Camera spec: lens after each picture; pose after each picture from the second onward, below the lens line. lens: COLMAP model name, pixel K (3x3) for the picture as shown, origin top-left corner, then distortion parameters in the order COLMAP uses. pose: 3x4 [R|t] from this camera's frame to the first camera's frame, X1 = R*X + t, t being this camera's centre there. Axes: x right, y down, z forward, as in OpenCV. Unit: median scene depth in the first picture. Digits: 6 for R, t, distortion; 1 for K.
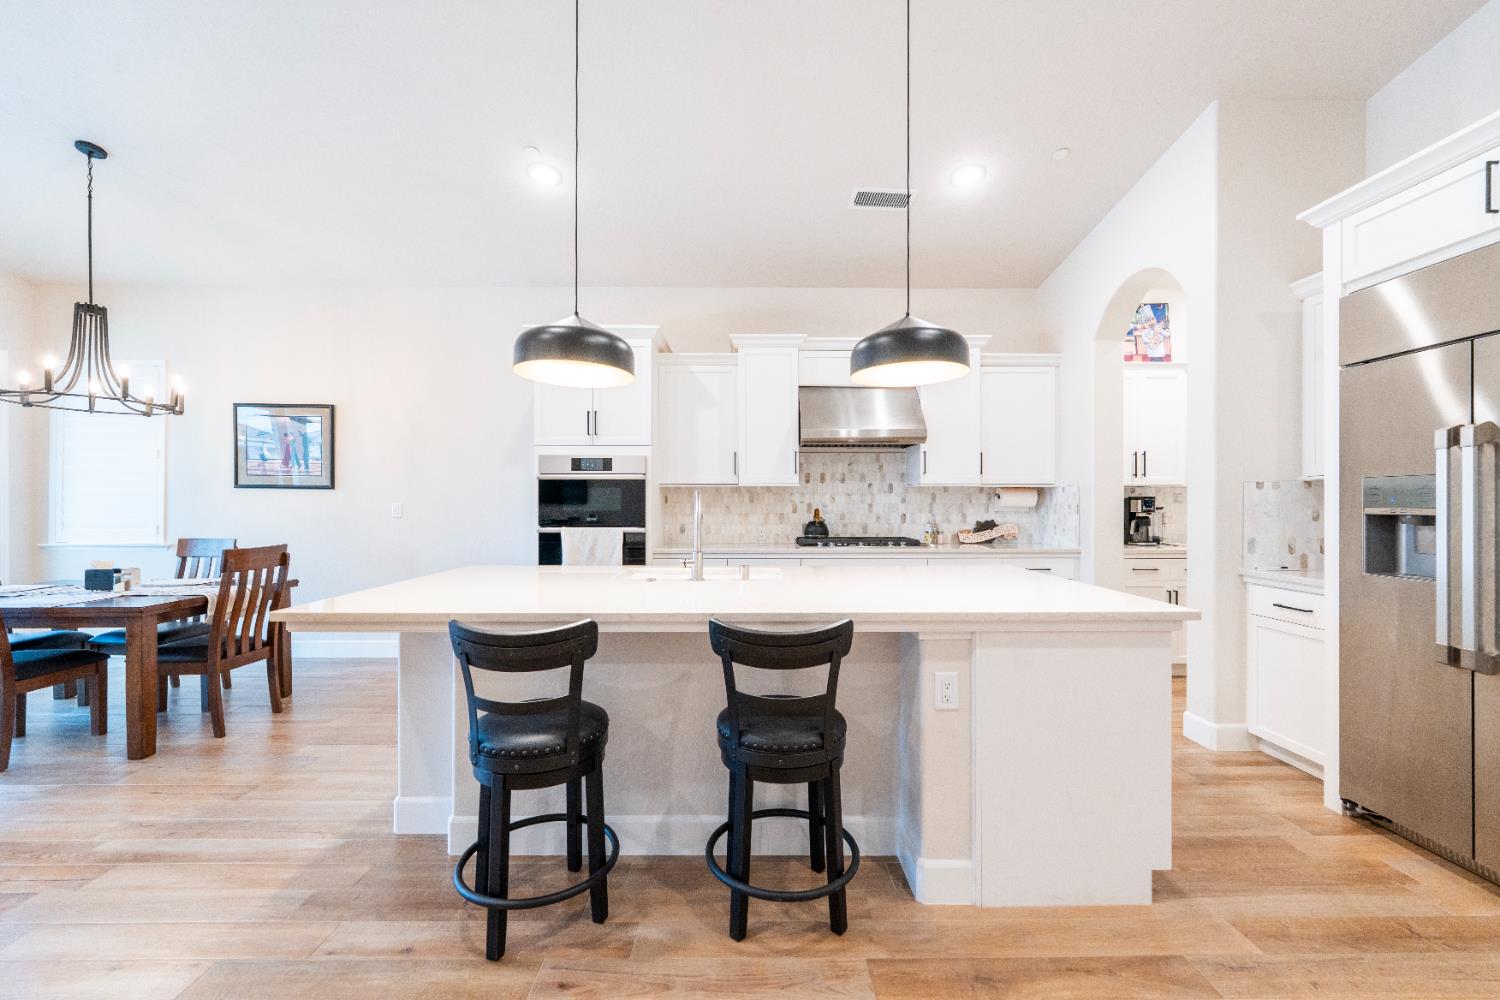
lens RADIAL K [[603.8, 0, 751.3], [0, 603.8, 500.4], [0, 0, 1]] dist [0.004137, 0.000166]
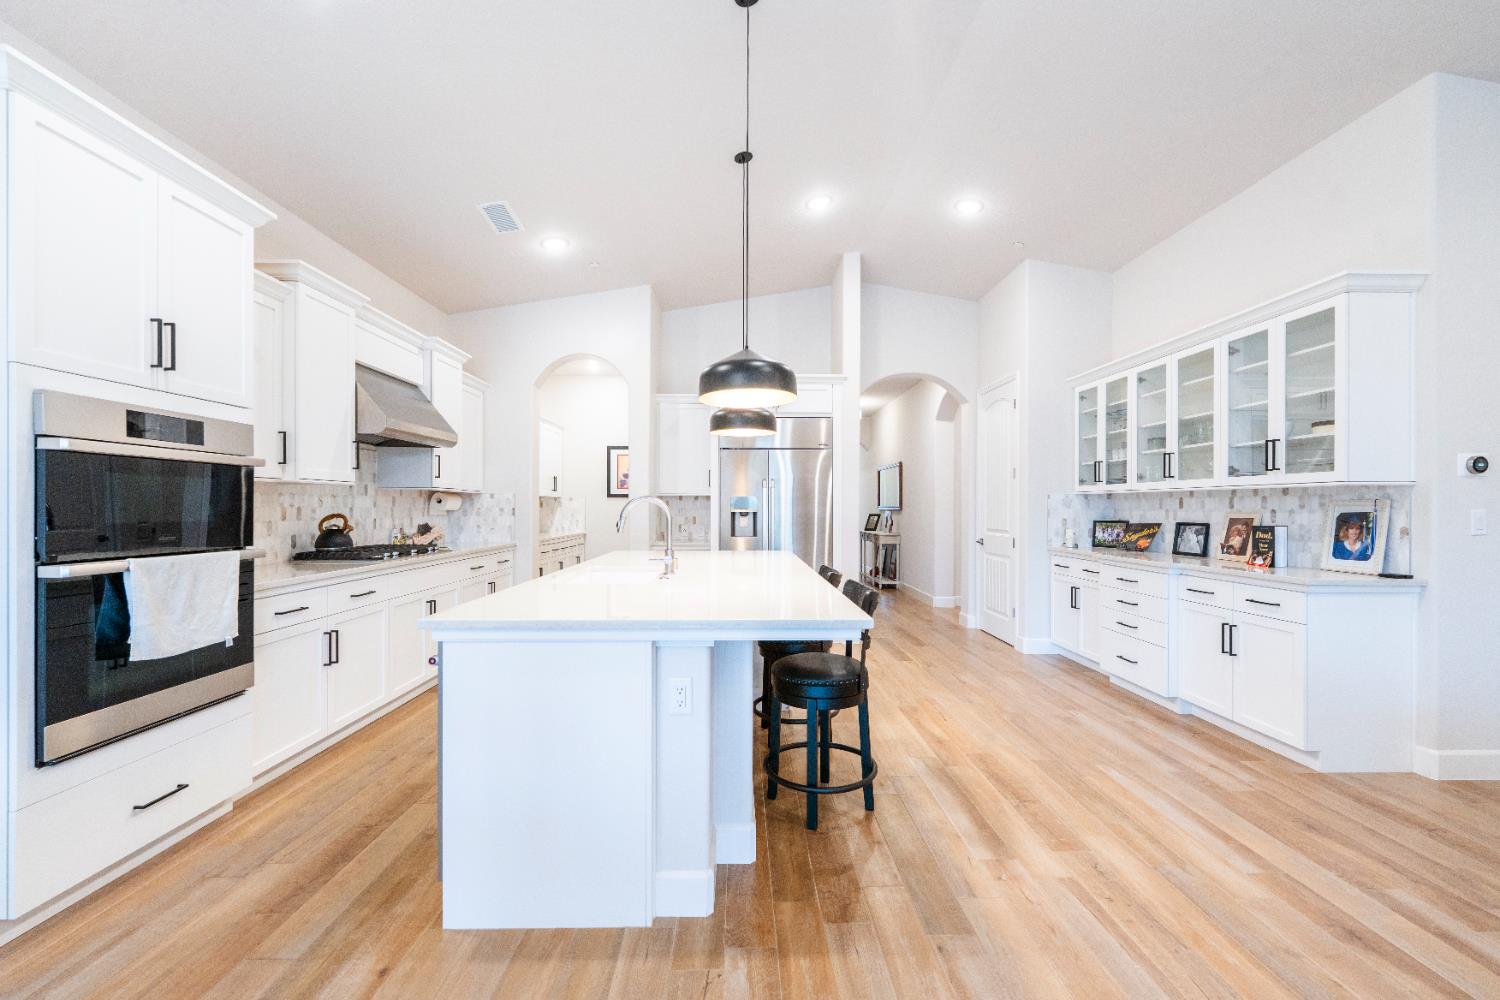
lens RADIAL K [[603.8, 0, 749.8], [0, 603.8, 506.5], [0, 0, 1]] dist [0.004137, 0.000166]
pose [[-0.010305, 0.001599, 0.999946, -0.762954], [-0.006181, 0.999980, -0.001663, 0.002533], [-0.999928, -0.006198, -0.010295, 0.523343]]
